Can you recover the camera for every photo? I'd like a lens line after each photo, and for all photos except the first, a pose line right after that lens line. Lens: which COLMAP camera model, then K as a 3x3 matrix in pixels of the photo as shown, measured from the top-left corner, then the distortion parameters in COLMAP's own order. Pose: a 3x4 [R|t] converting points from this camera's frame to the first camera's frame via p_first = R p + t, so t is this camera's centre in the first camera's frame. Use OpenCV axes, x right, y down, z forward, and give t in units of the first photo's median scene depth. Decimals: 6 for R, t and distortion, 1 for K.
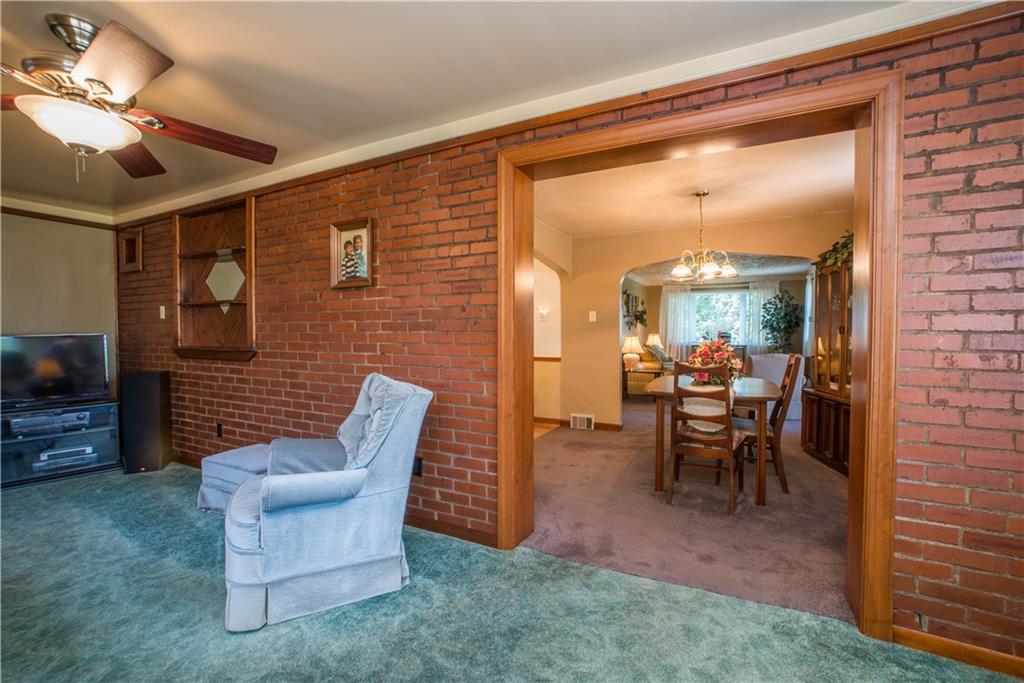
lens RADIAL K [[415.3, 0, 514.1], [0, 415.3, 336.7], [0, 0, 1]] dist [-0.046471, 0.019169]
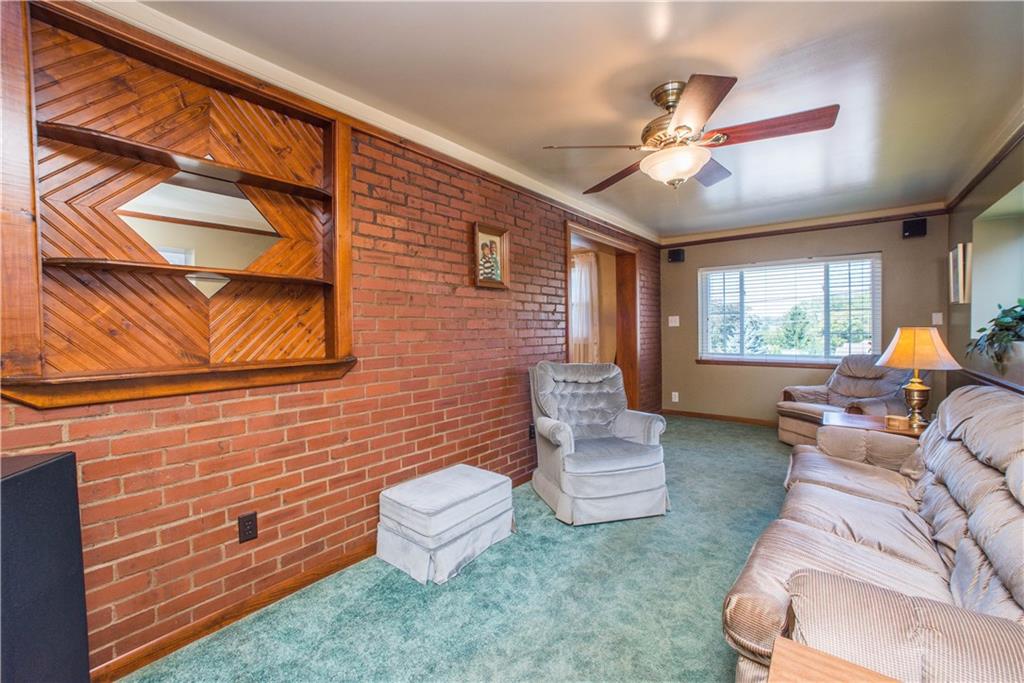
lens RADIAL K [[420.4, 0, 509.1], [0, 420.4, 331.4], [0, 0, 1]] dist [-0.044363, 0.020362]
pose [[0.232193, -0.008012, 0.972637, -1.433164], [0.028877, 0.999582, 0.001340, -0.006878], [-0.972241, 0.027776, 0.232327, 0.697372]]
